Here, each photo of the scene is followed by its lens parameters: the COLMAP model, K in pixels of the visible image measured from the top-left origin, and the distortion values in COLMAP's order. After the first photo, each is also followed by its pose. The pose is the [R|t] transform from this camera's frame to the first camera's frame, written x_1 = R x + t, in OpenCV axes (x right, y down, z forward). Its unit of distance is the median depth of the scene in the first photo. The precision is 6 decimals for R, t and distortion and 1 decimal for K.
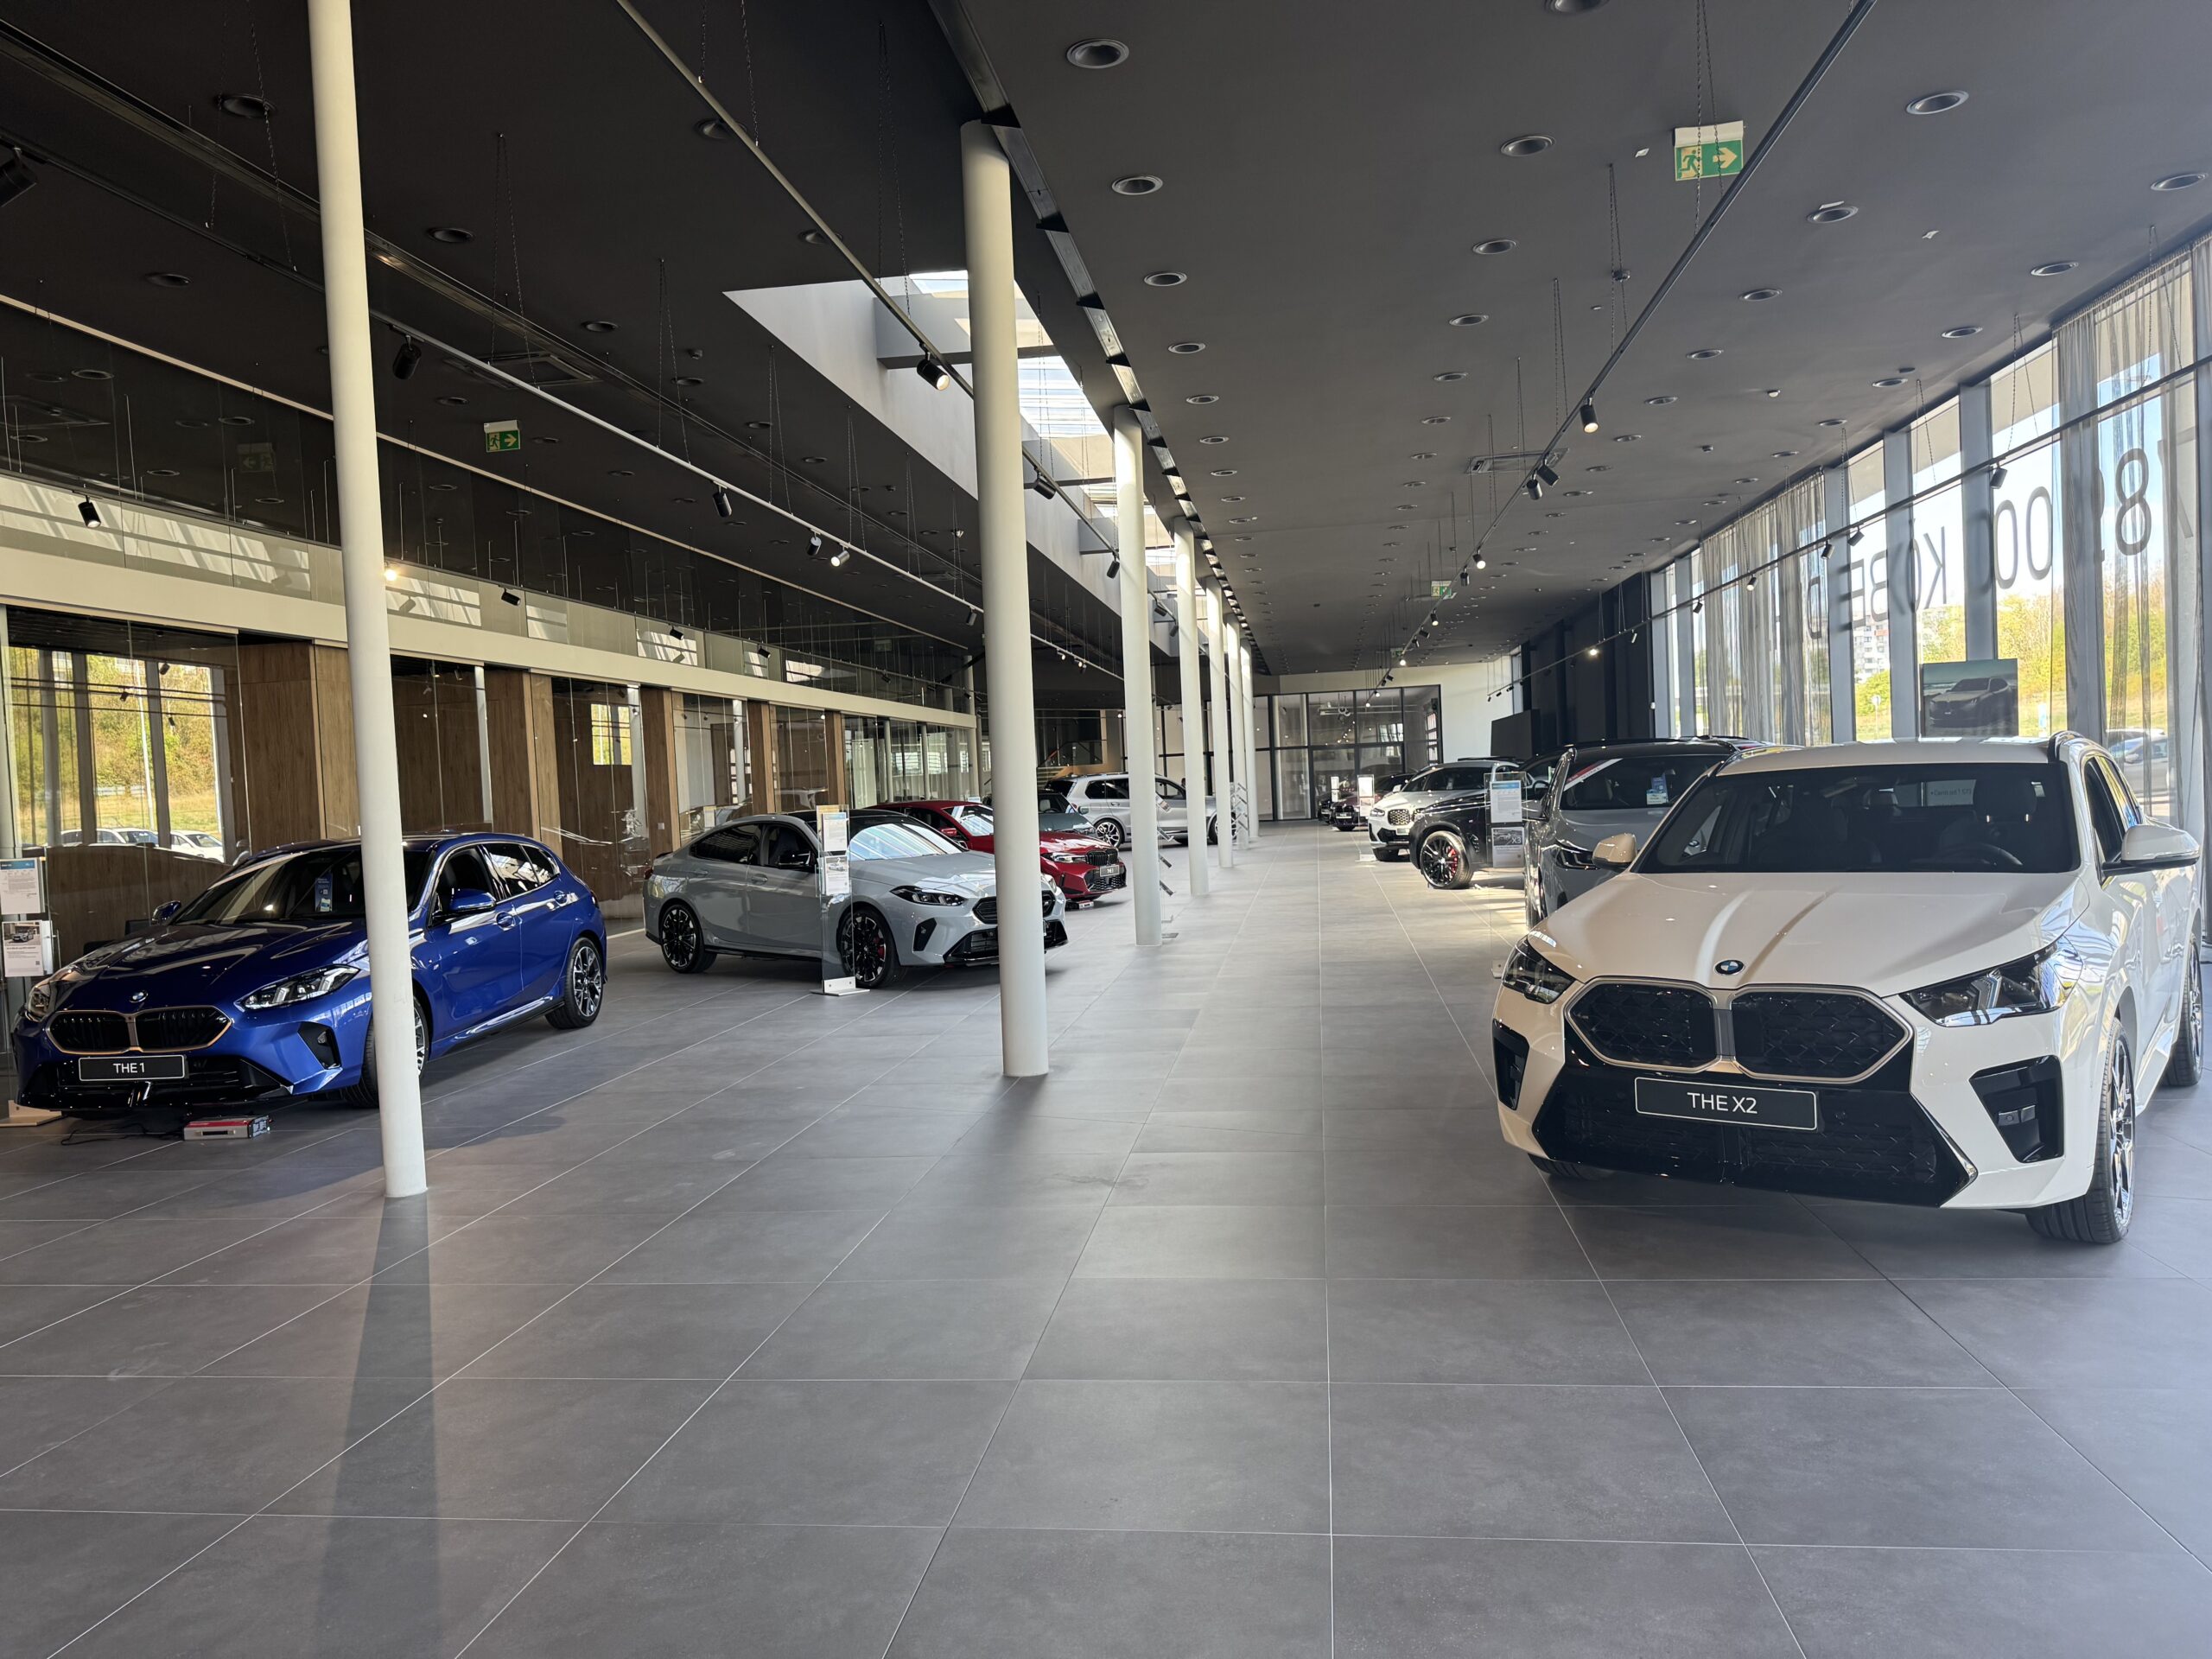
lens RADIAL K [[1573.1, 0, 1106.0], [0, 1573.1, 829.5], [0, 0, 1]] dist [-0.008055, -0.003016]
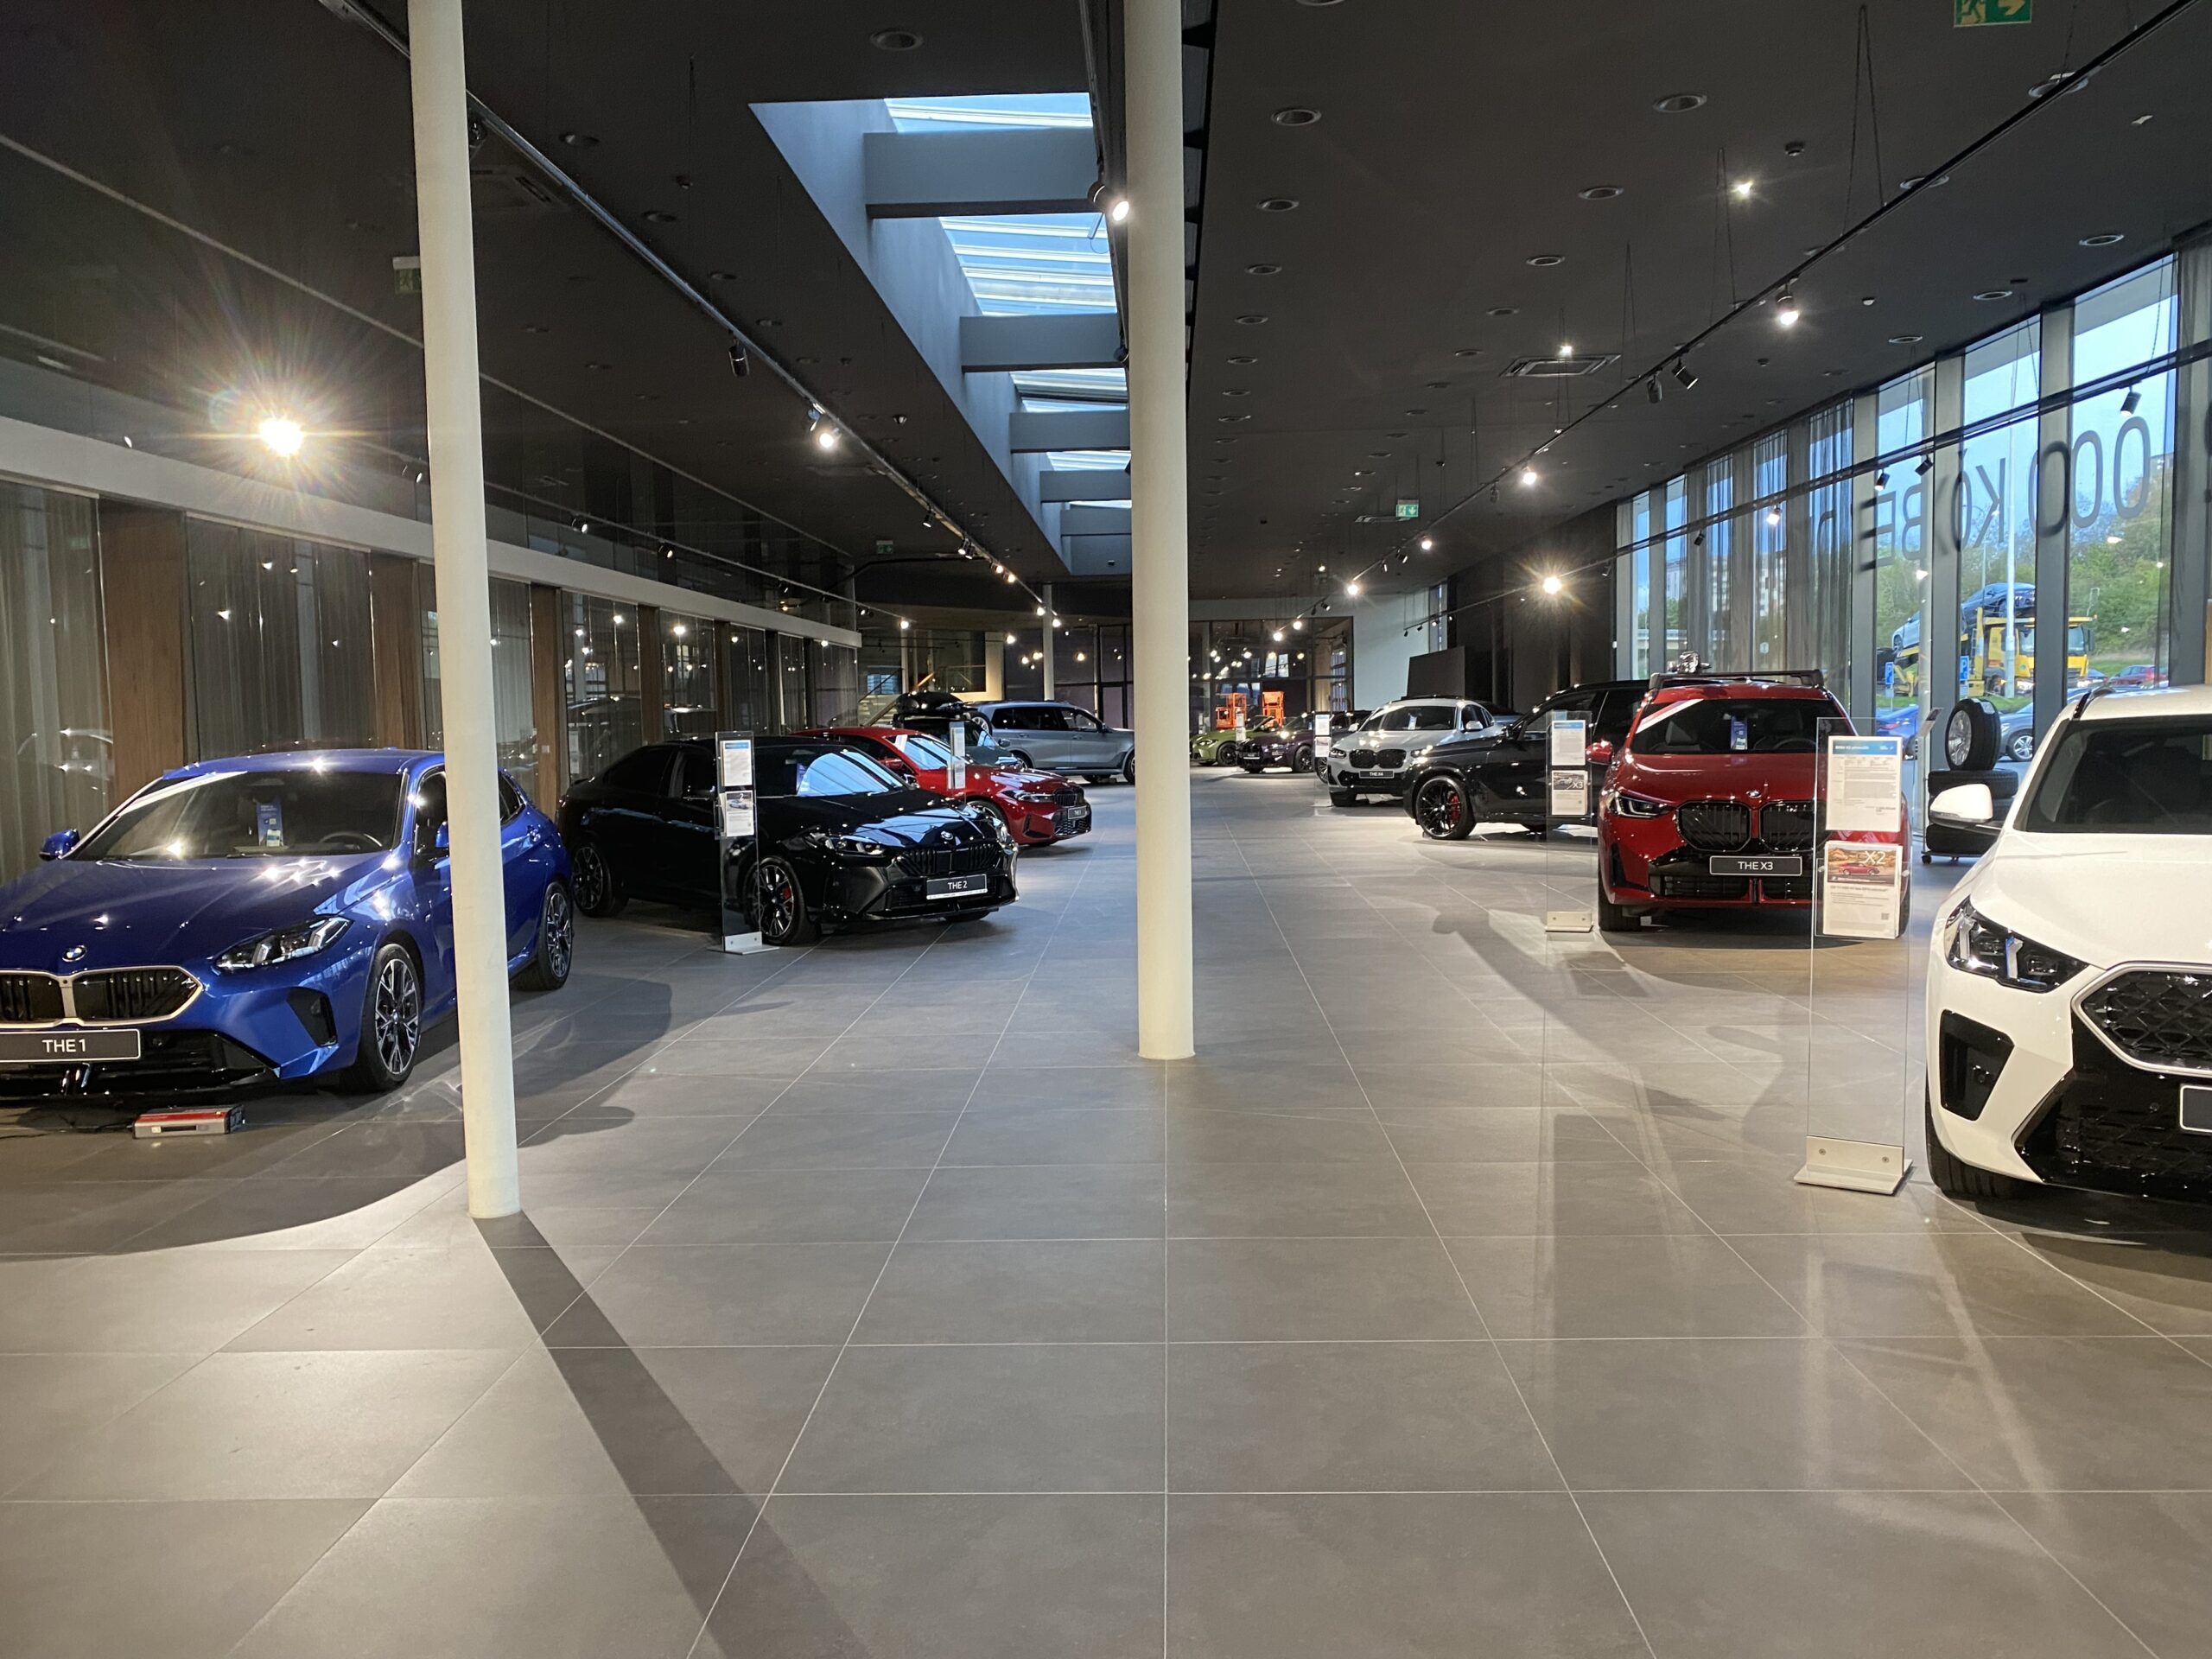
lens RADIAL K [[1688.3, 0, 1106.0], [0, 1688.3, 829.5], [0, 0, 1]] dist [0.003276, 0.002253]
pose [[0.994383, 0.019221, 0.104086, -0.135646], [-0.023099, 0.999078, 0.036186, 0.002160], [-0.103295, -0.038387, 0.993910, 0.080574]]
